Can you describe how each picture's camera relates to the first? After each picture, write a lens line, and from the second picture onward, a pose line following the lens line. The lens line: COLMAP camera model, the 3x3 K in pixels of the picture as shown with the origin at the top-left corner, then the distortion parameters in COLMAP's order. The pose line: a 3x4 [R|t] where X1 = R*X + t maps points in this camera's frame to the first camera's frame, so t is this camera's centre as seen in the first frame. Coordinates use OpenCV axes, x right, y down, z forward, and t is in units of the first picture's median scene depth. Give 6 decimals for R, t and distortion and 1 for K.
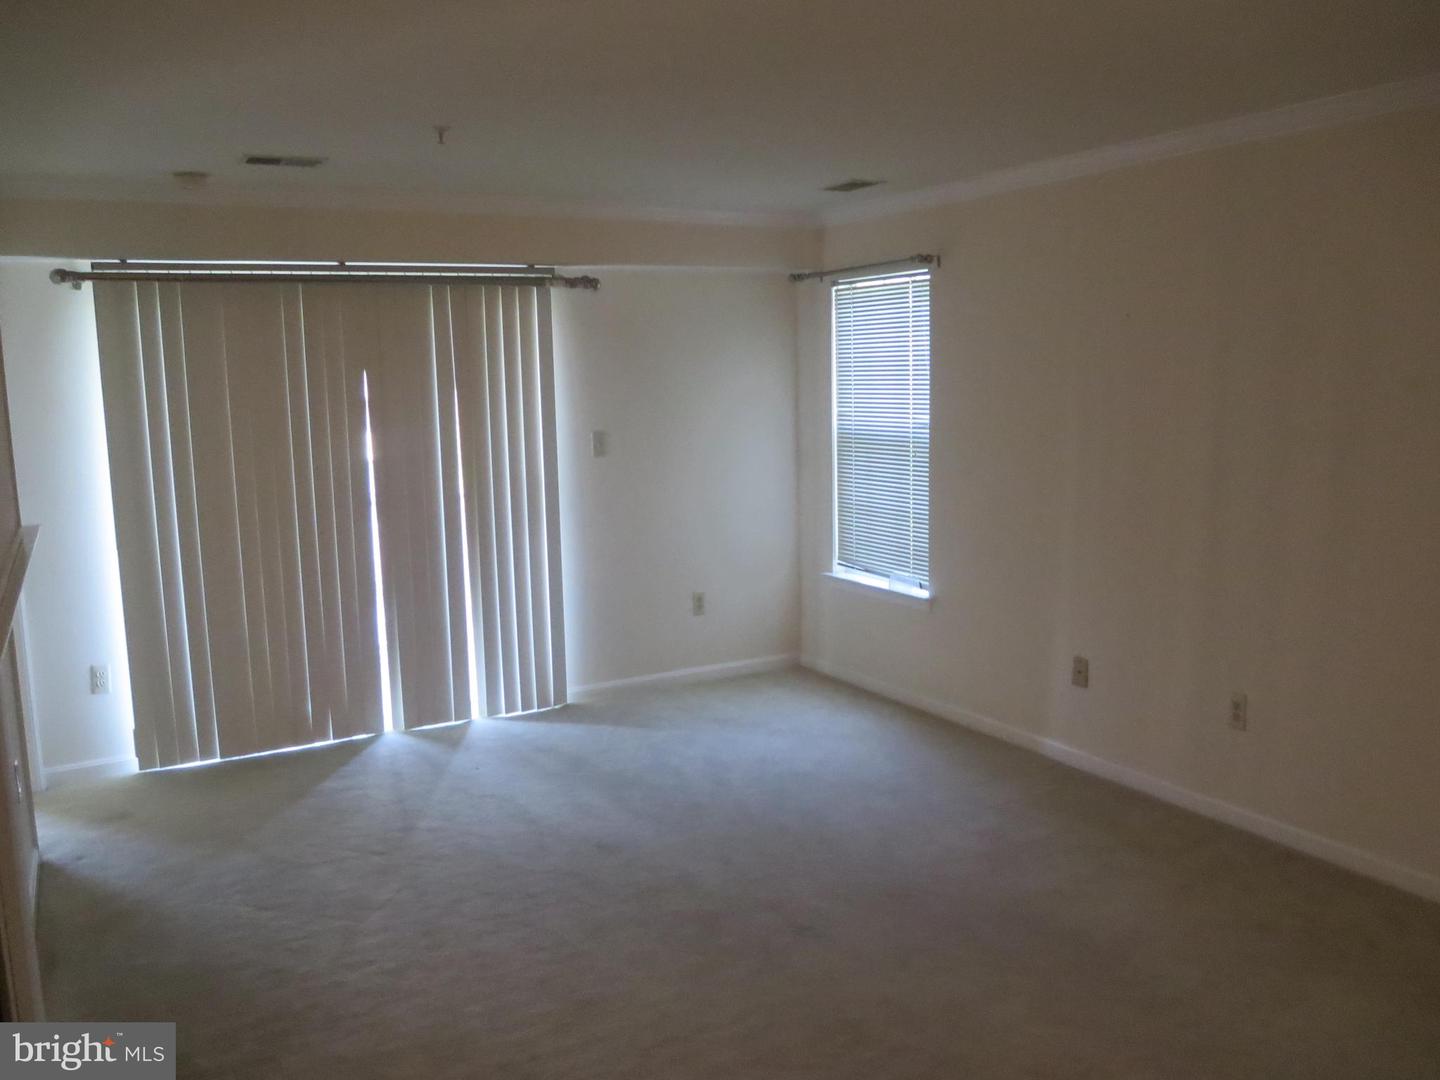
lens RADIAL K [[1173.3, 0, 720.0], [0, 1173.3, 540.0], [0, 0, 1]] dist [-0.067210, 0.007465]
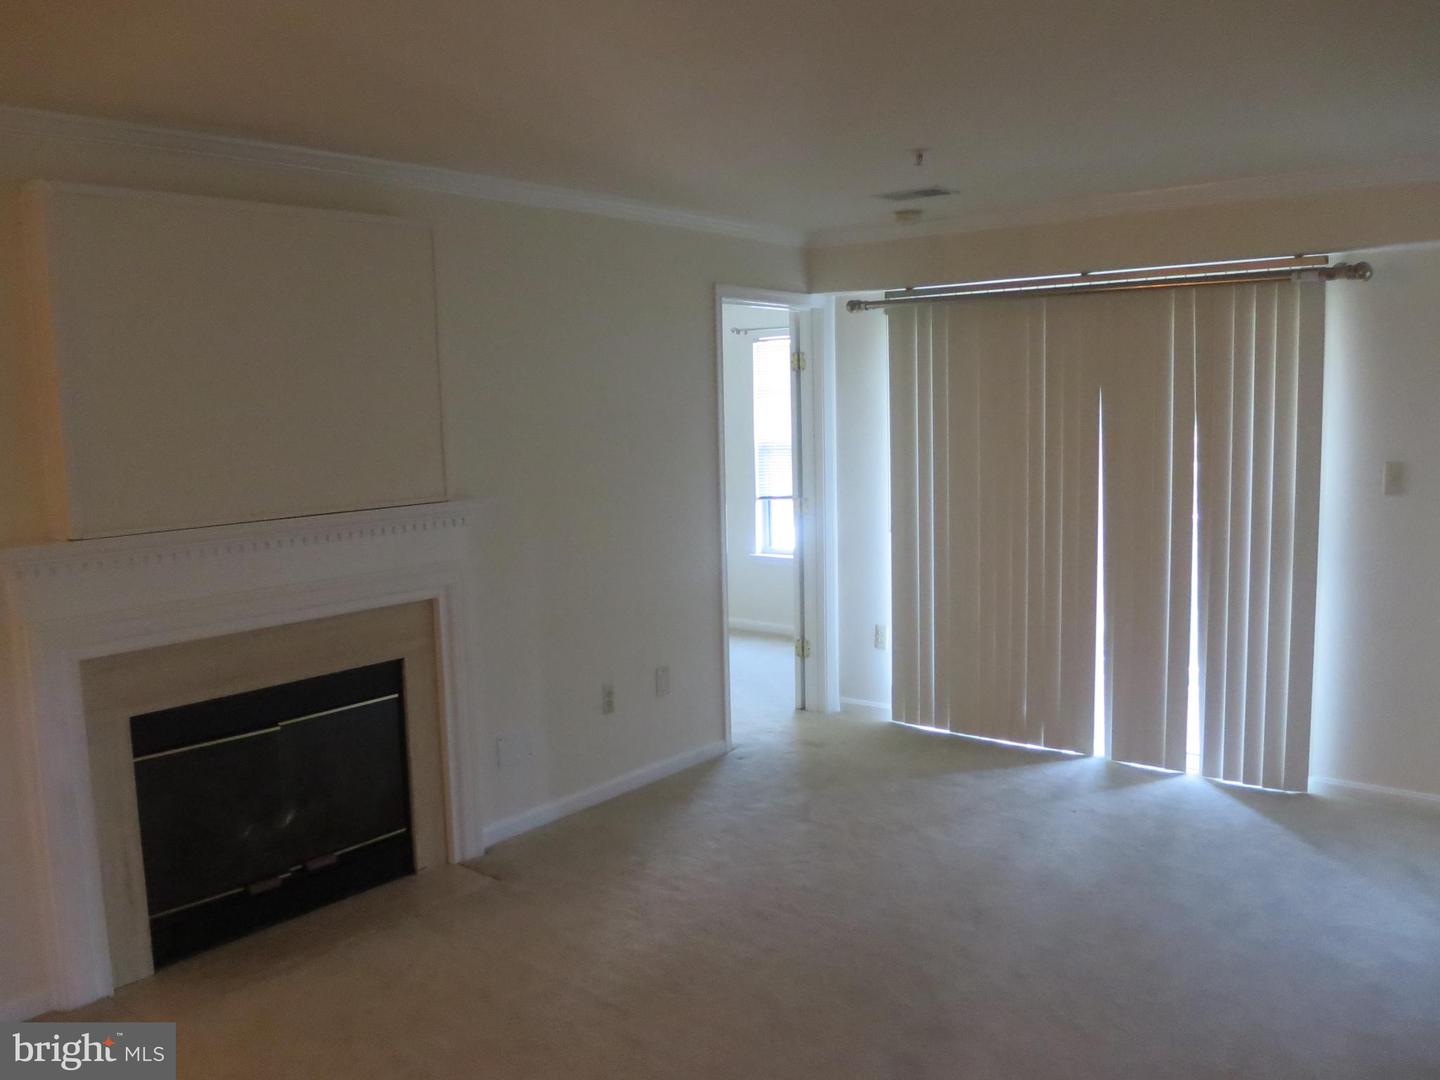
lens RADIAL K [[1173.3, 0, 720.0], [0, 1173.3, 540.0], [0, 0, 1]] dist [-0.067210, 0.007465]
pose [[0.373544, 0.124968, -0.919156, 0.493905], [-0.116742, 0.989339, 0.087066, -0.064464], [0.920237, 0.074782, 0.384151, 0.352243]]
